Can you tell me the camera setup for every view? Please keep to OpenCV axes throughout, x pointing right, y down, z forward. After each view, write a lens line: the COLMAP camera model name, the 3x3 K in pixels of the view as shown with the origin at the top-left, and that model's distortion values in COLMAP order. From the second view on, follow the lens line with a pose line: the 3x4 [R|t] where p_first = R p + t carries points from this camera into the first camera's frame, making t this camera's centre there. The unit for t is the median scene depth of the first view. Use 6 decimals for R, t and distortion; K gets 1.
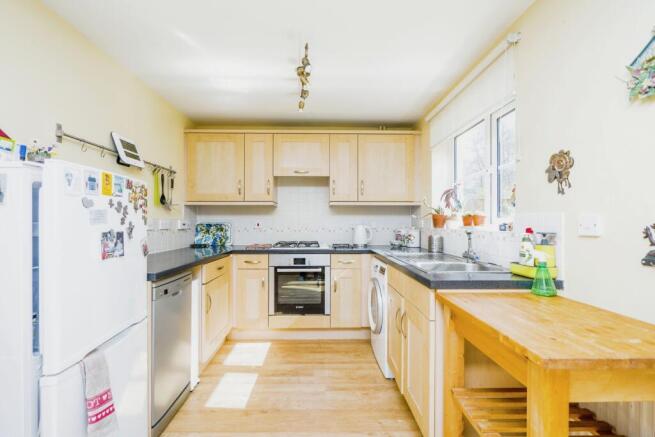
lens RADIAL K [[277.1, 0, 328.7], [0, 277.1, 219.2], [0, 0, 1]] dist [0.000583, 0.000561]
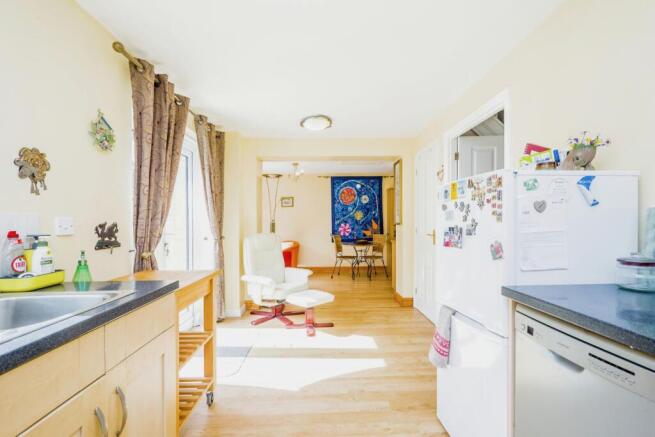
lens RADIAL K [[277.1, 0, 345.7], [0, 277.1, 224.1], [0, 0, 1]] dist [0.000583, 0.000561]
pose [[-0.998511, 0.010200, -0.053589, -0.087290], [0.010613, 0.999916, -0.007424, 0.014961], [0.053509, -0.007982, -0.998535, 0.948386]]
